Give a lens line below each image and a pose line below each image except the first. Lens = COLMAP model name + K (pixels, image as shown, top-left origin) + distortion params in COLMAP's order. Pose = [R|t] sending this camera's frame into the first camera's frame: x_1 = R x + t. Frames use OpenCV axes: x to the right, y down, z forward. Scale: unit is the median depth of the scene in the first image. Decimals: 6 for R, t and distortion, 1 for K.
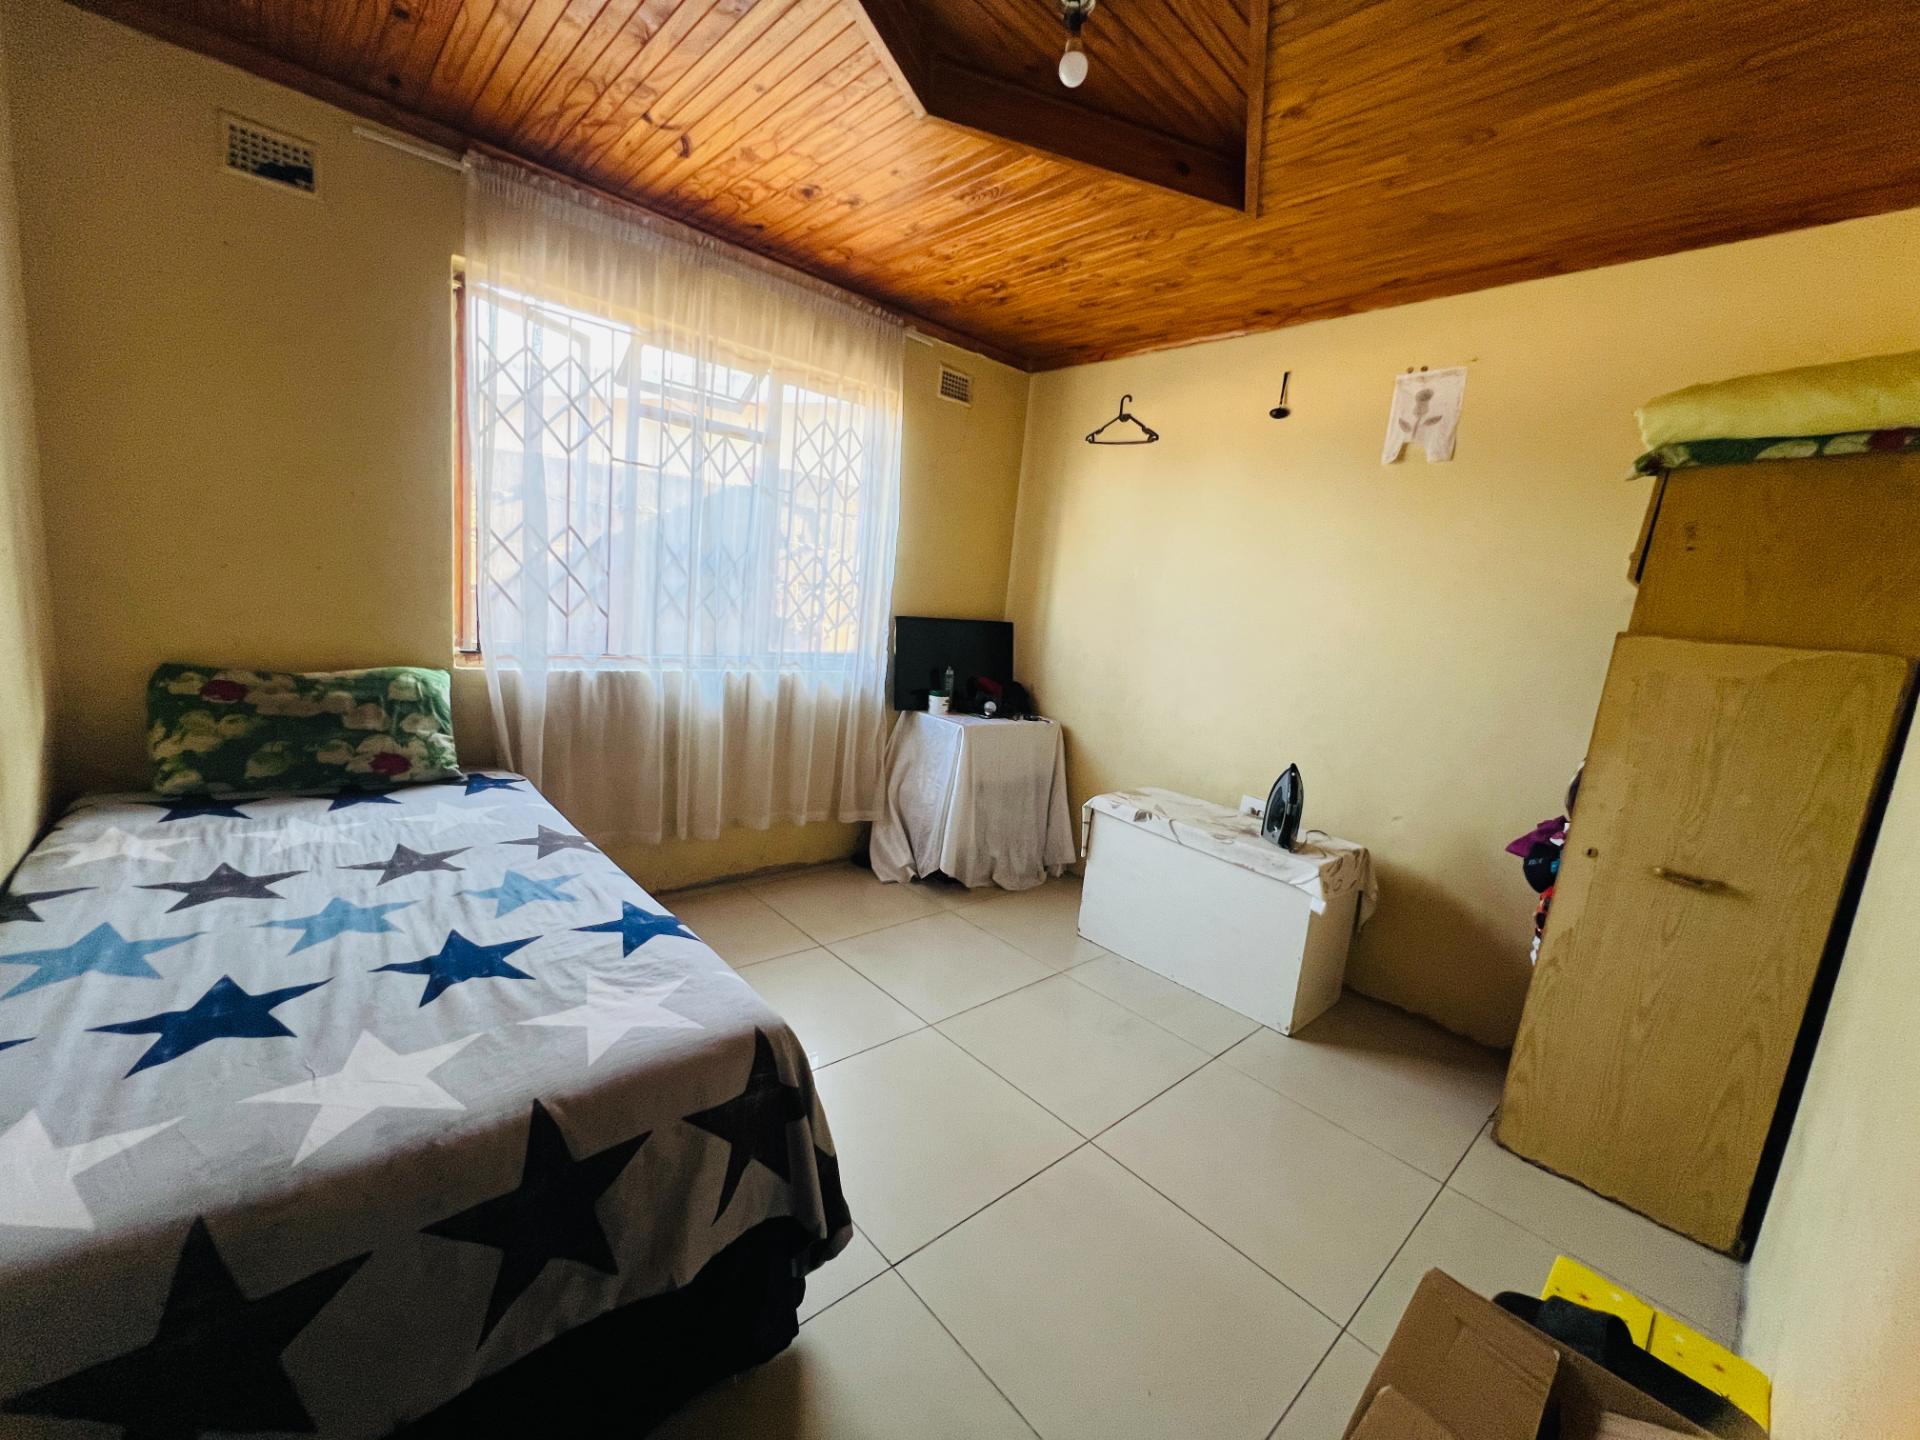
lens RADIAL K [[770.1, 0, 951.3], [0, 770.1, 715.3], [0, 0, 1]] dist [-0.003189, 0.000866]
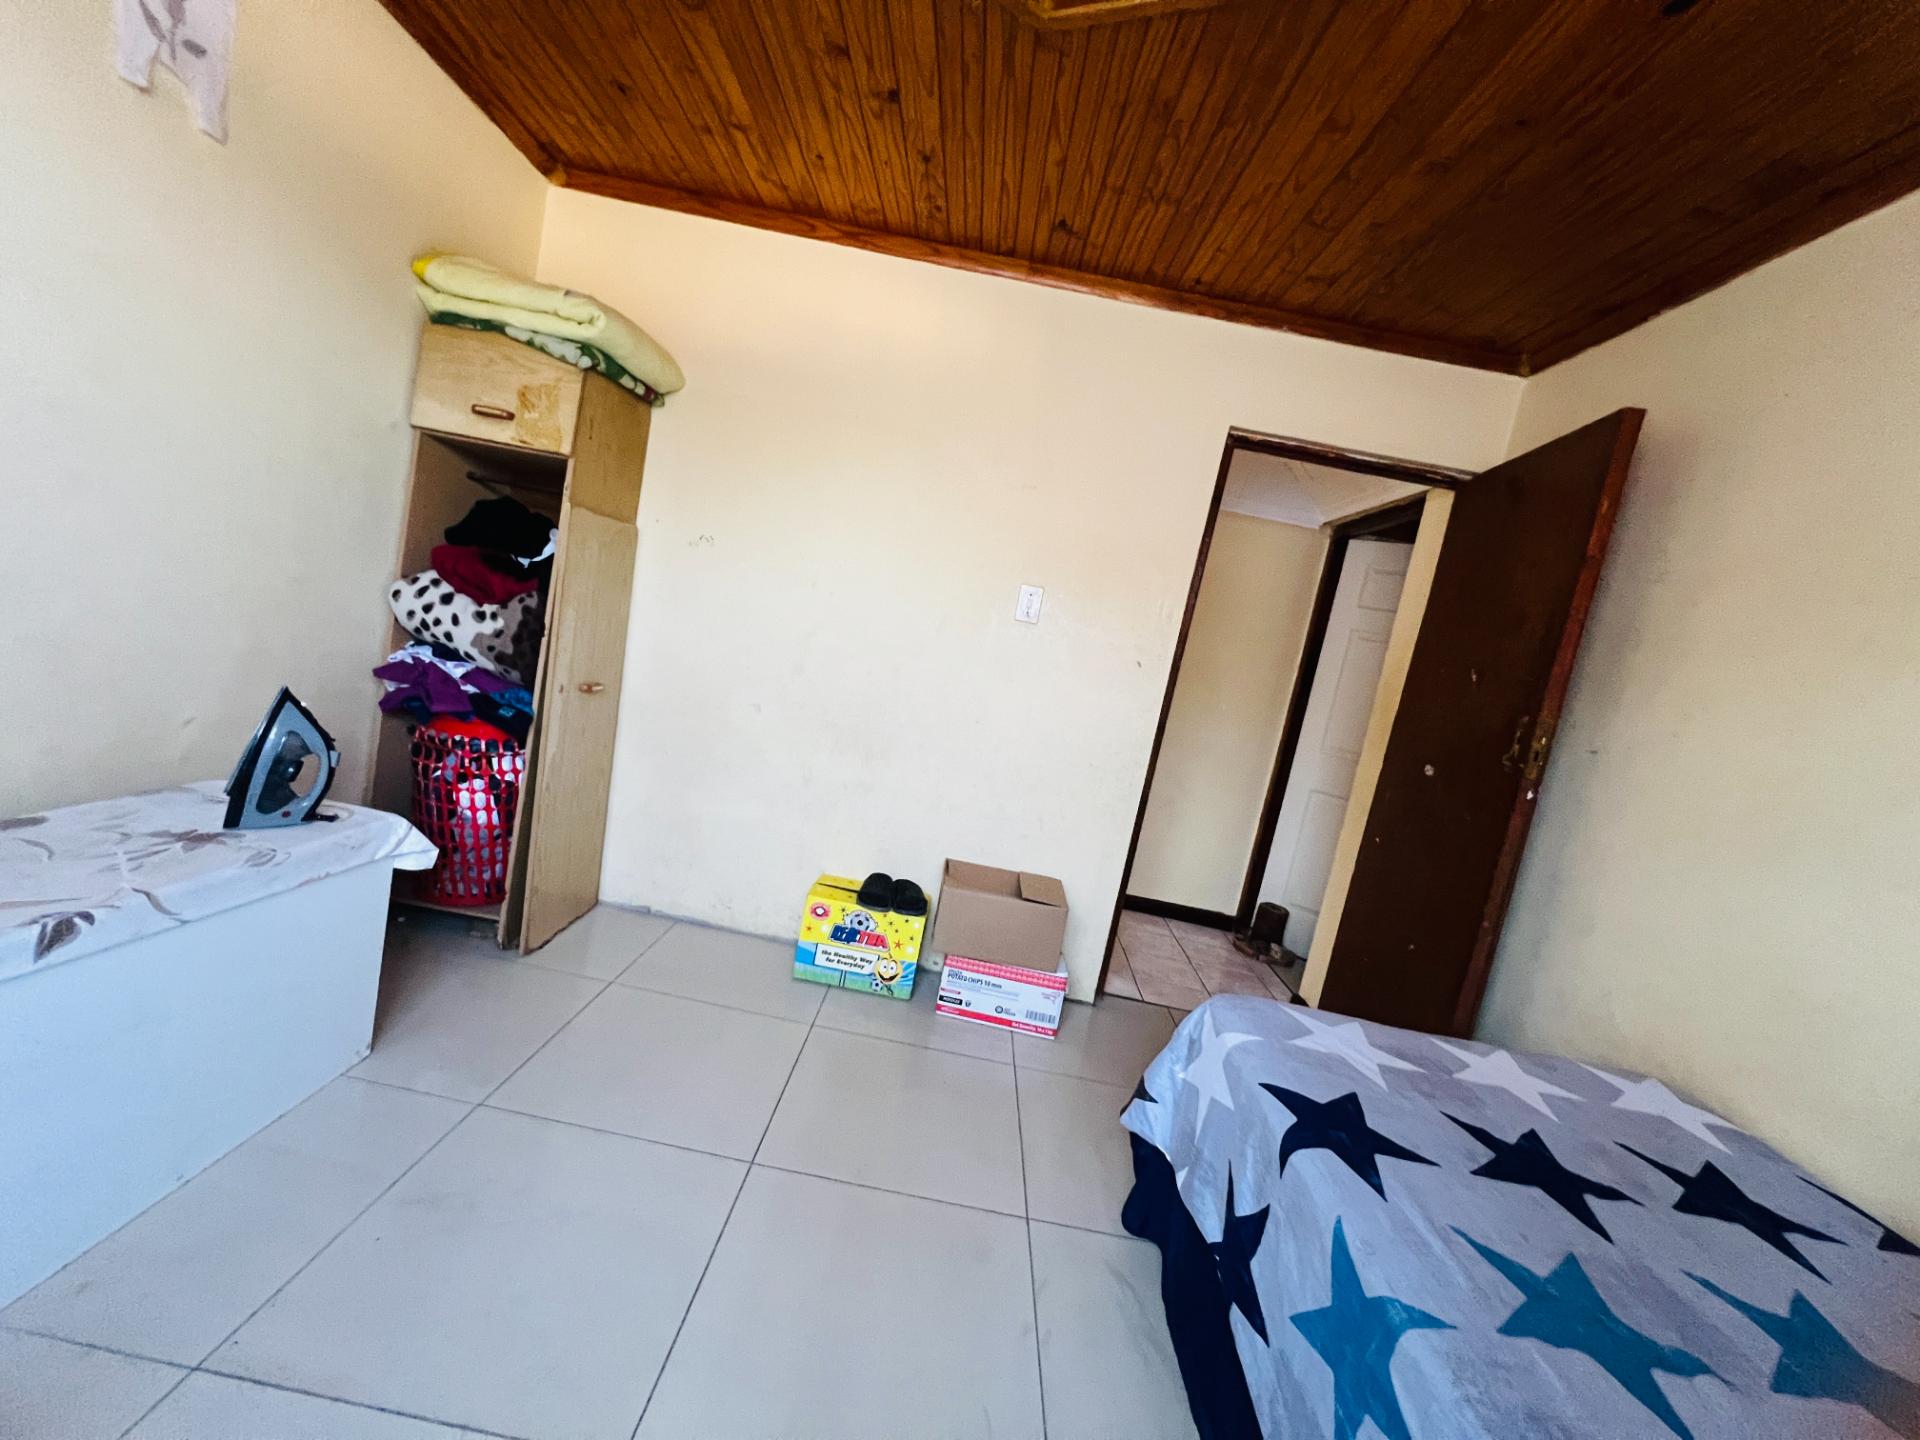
lens RADIAL K [[770.1, 0, 954.7], [0, 770.1, 726.3], [0, 0, 1]] dist [-0.003189, 0.000866]
pose [[-0.675377, -0.320773, 0.664056, -0.270255], [-0.155828, 0.942190, 0.296641, -0.146550], [-0.720821, 0.096866, -0.686319, 0.921884]]
